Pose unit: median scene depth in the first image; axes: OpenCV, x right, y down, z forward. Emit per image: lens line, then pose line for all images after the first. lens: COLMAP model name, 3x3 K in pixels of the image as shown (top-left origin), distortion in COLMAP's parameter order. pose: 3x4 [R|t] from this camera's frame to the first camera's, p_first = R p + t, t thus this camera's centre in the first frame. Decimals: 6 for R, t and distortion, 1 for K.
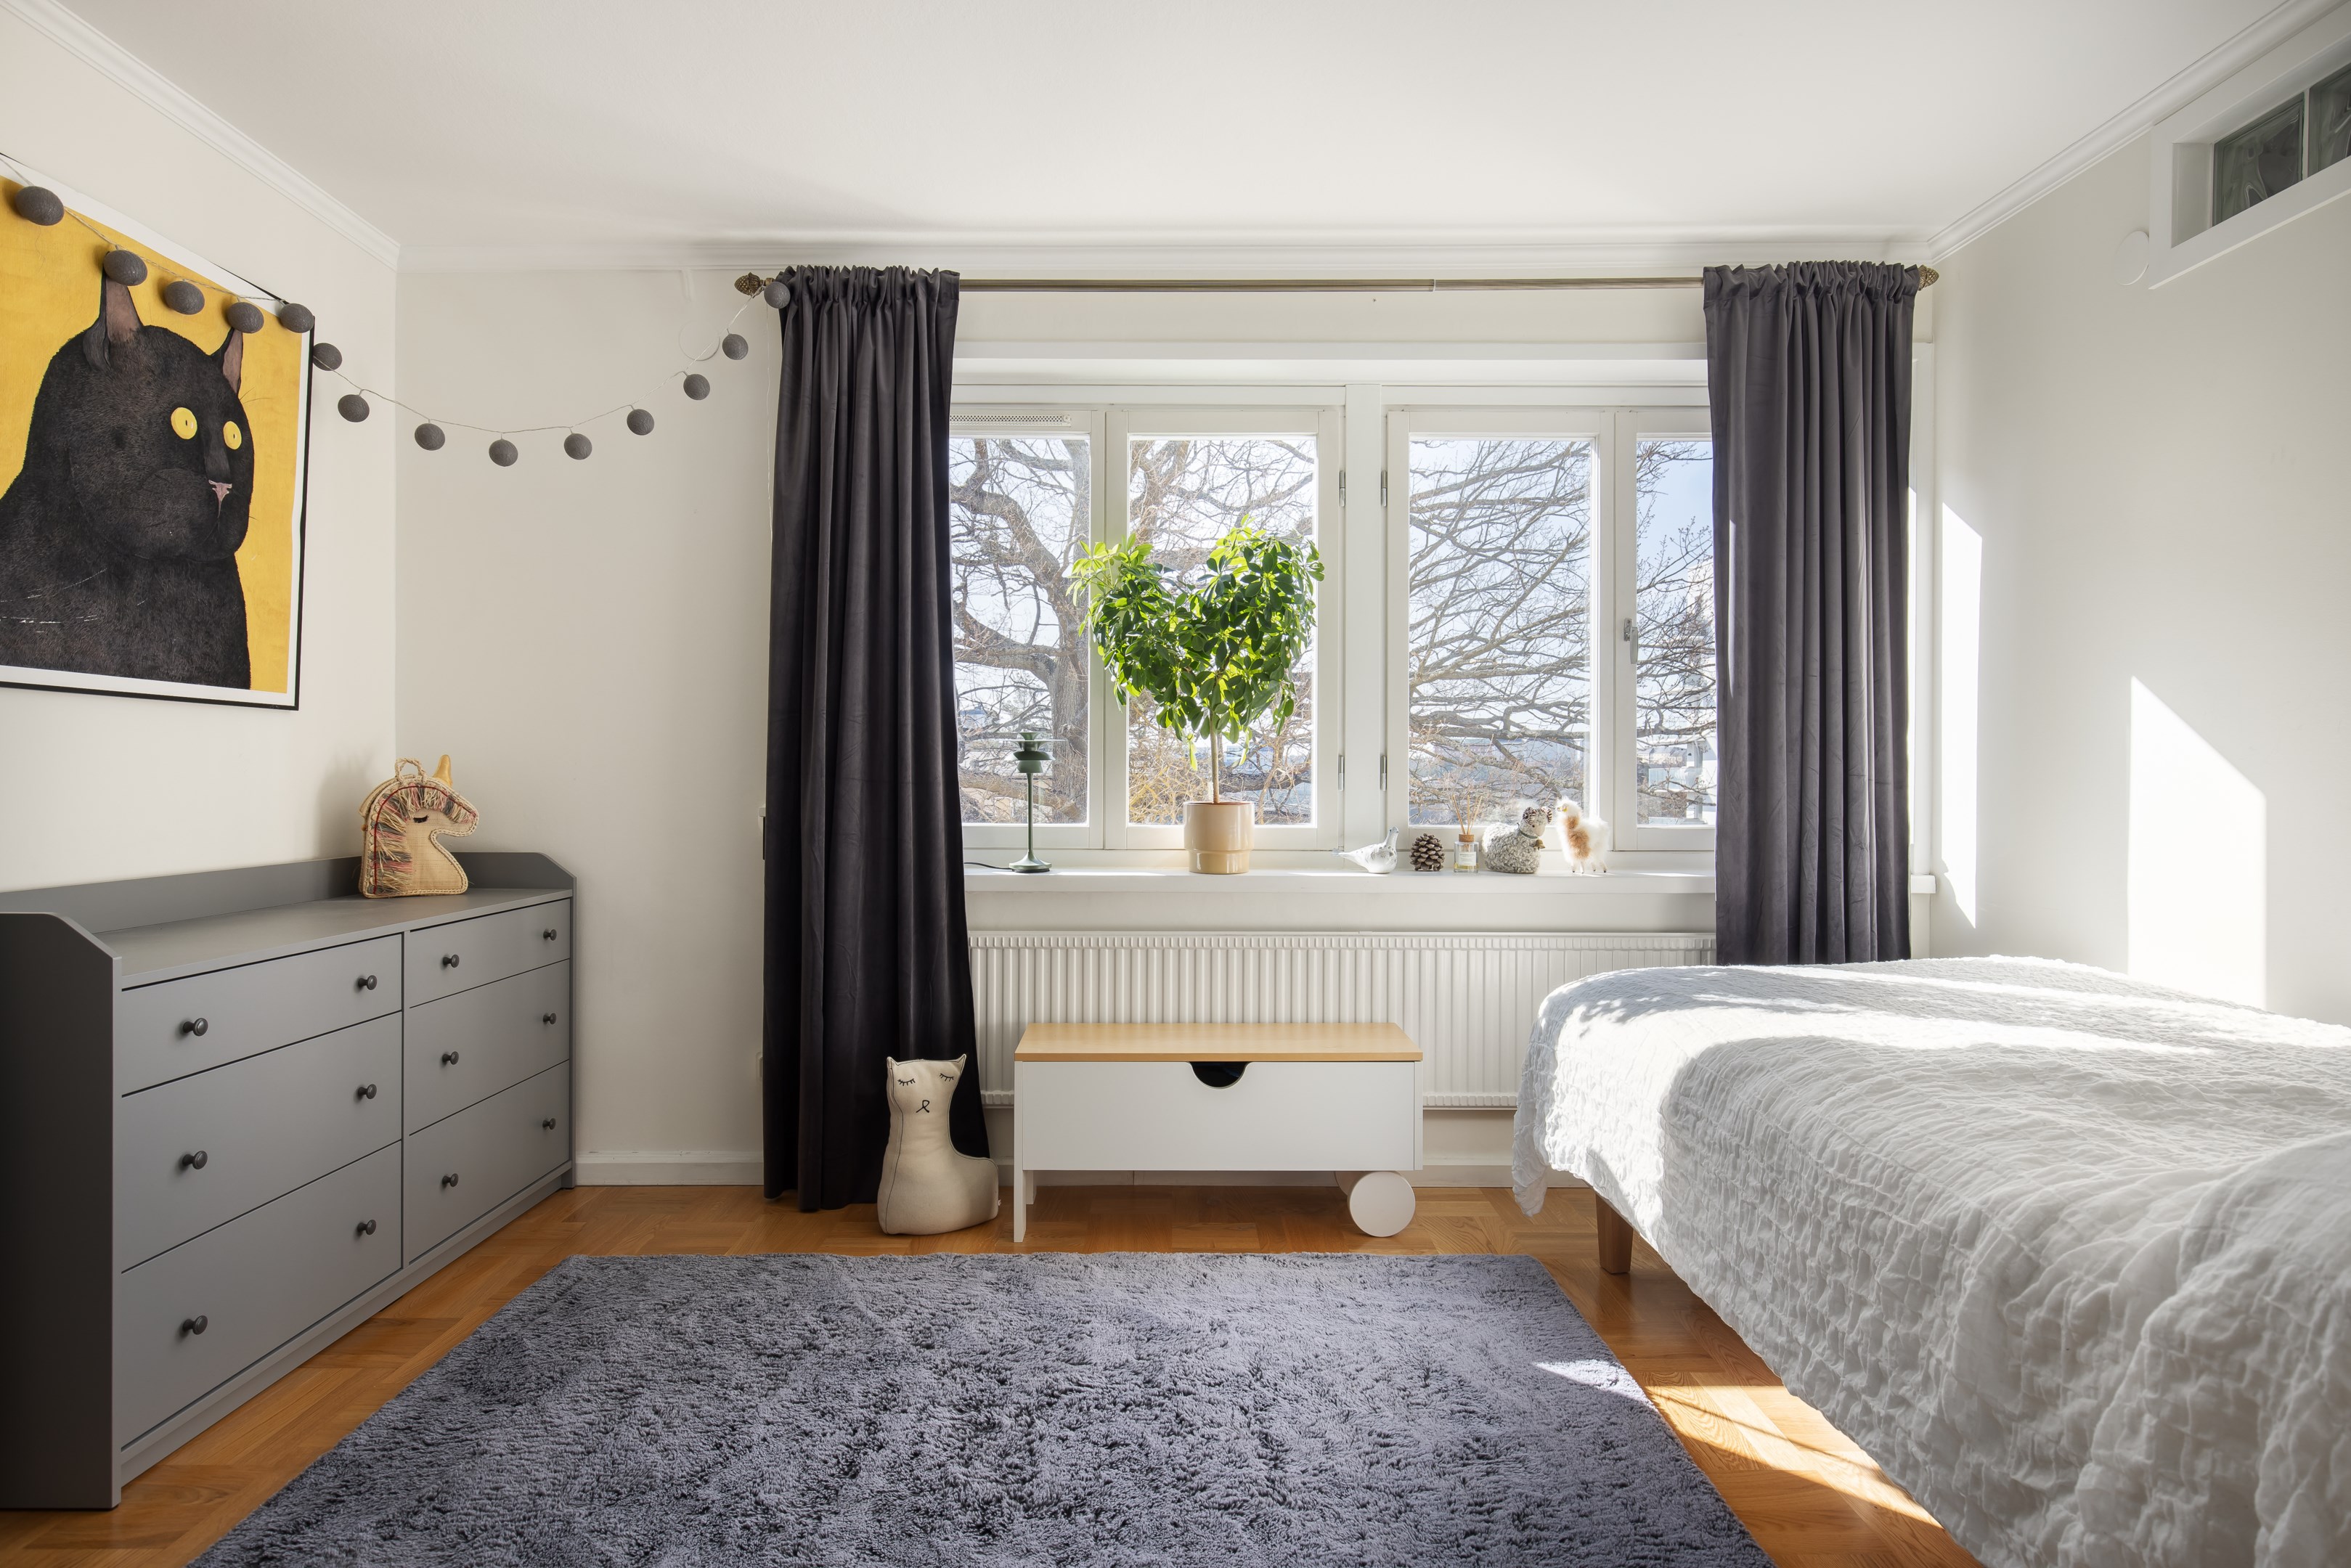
lens RADIAL K [[1263.9, 0, 1175.5], [0, 1263.9, 784.0], [0, 0, 1]] dist [0.001096, -0.028006]
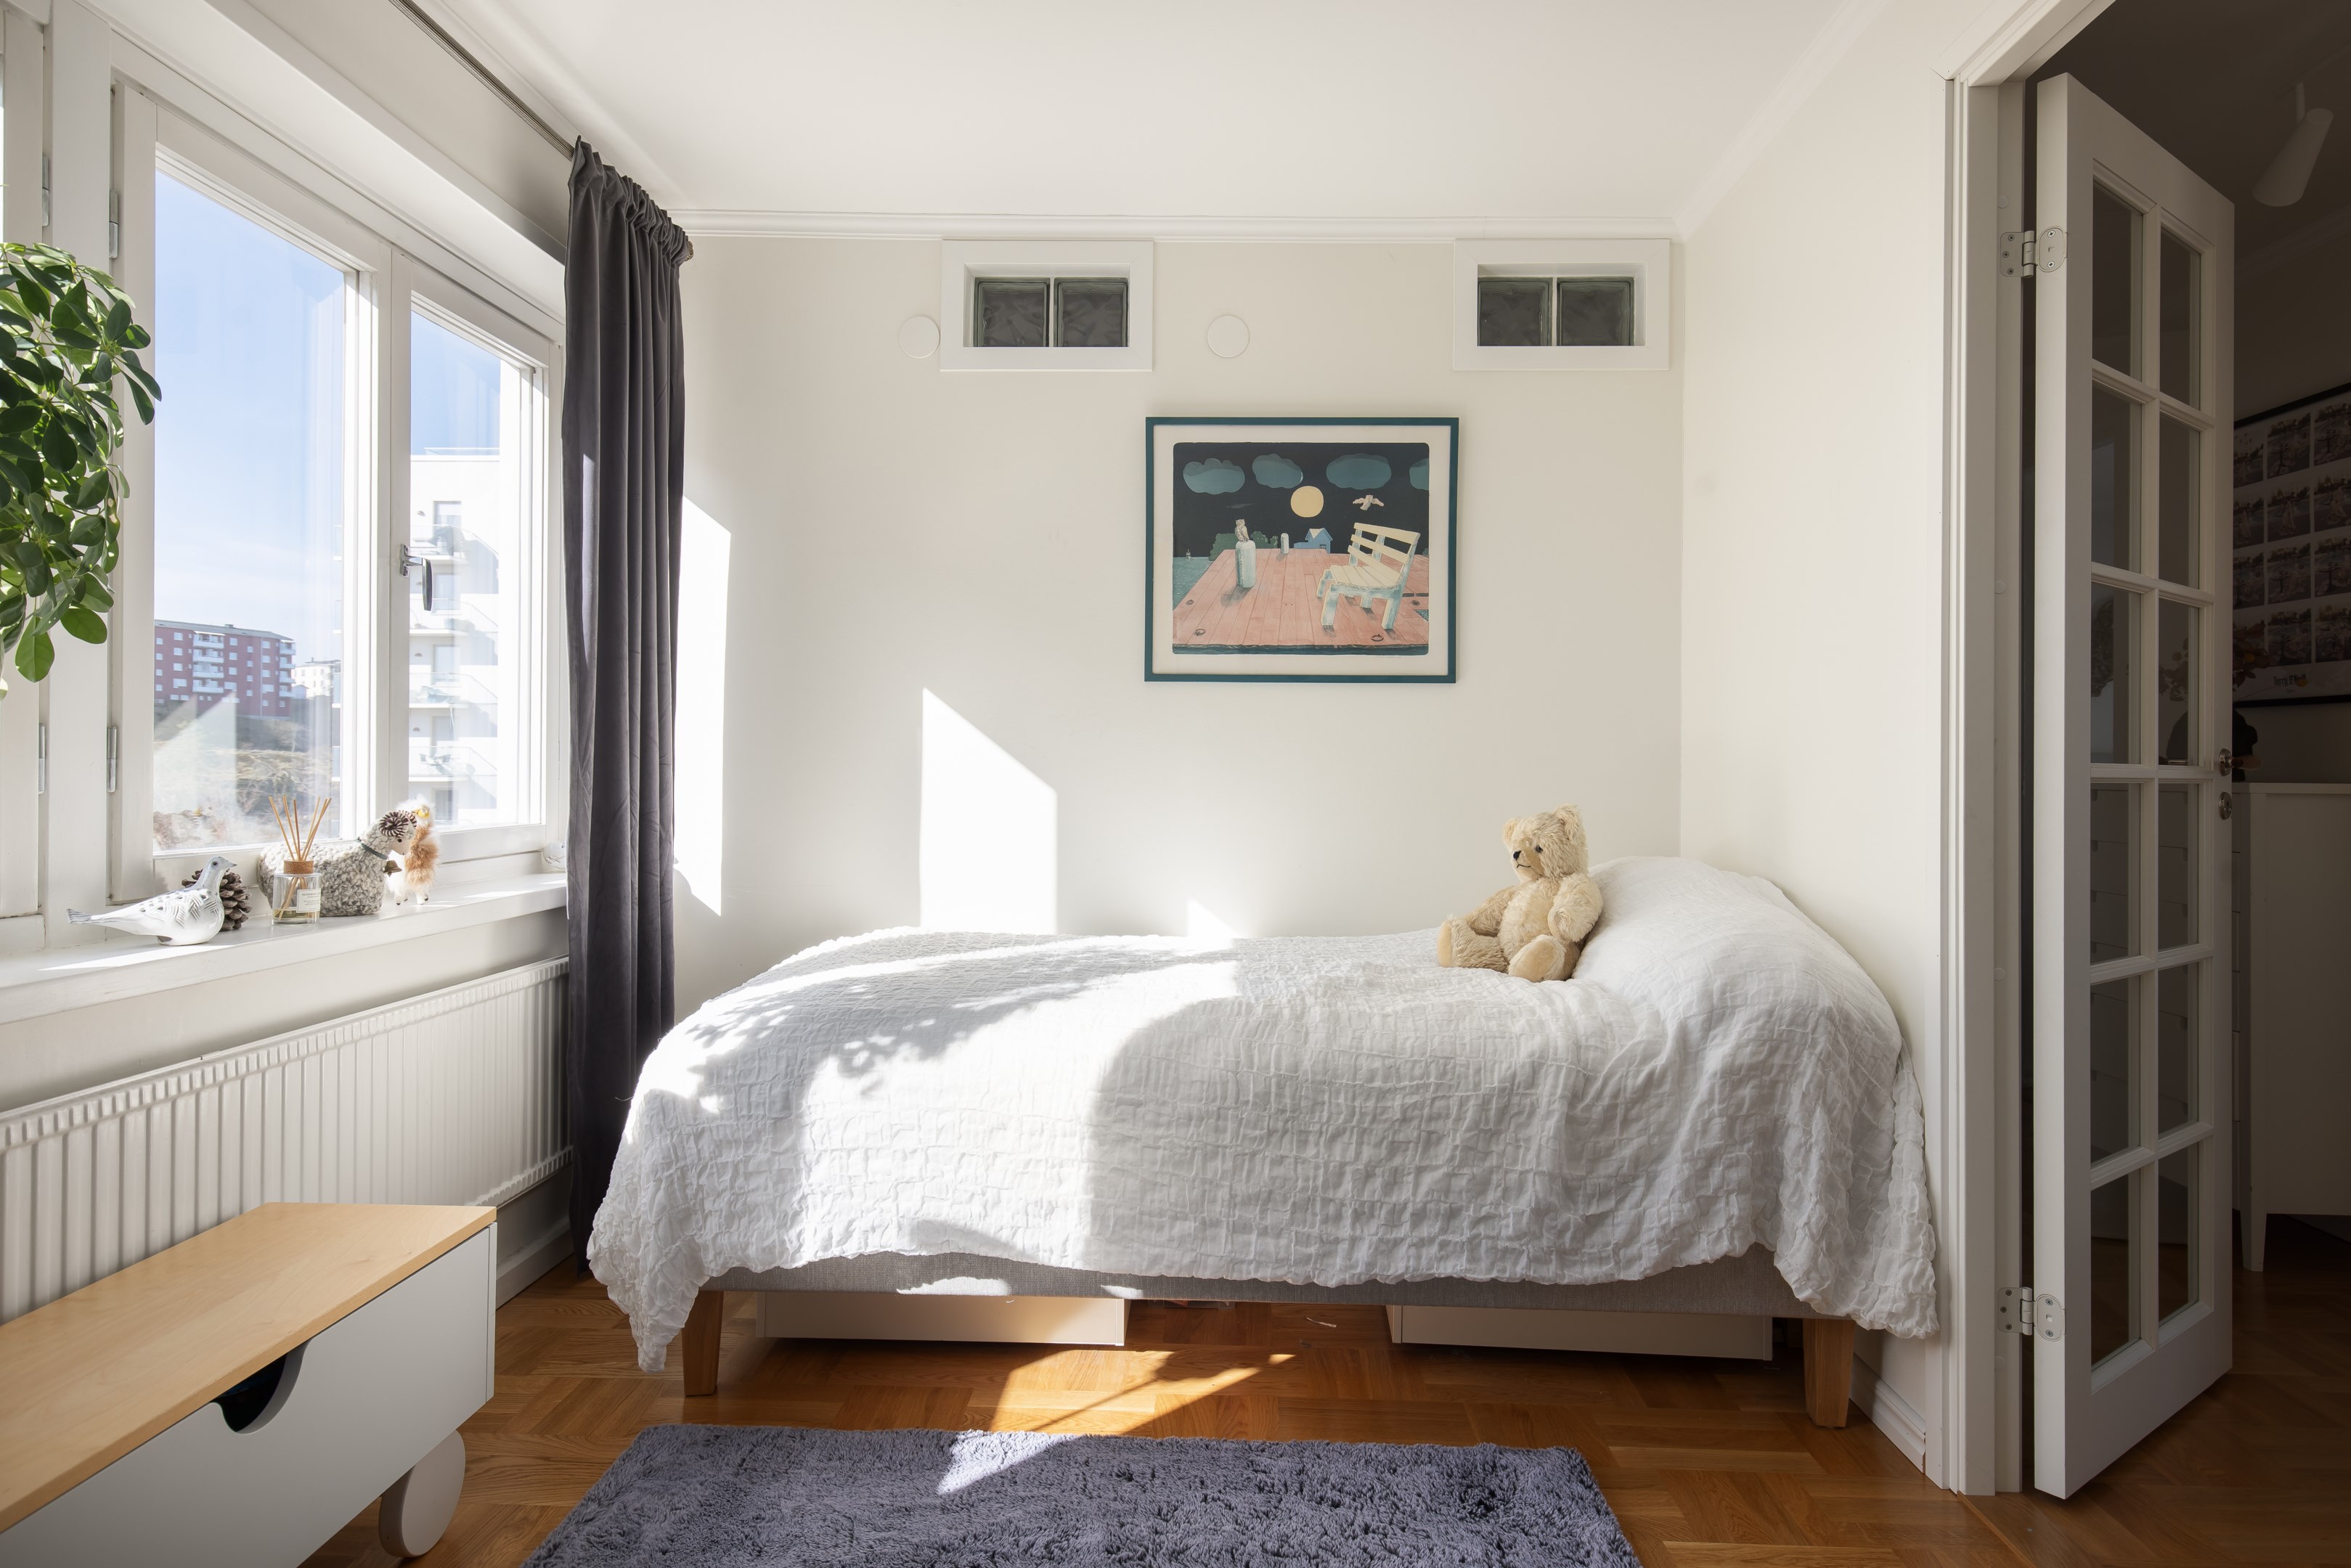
lens RADIAL K [[1263.9, 0, 1175.5], [0, 1263.9, 784.0], [0, 0, 1]] dist [0.001096, -0.028006]
pose [[0.018458, -0.009217, 0.999787, -0.374602], [-0.003070, 0.999952, 0.009275, -0.003678], [-0.999825, -0.003240, 0.018429, 0.588607]]
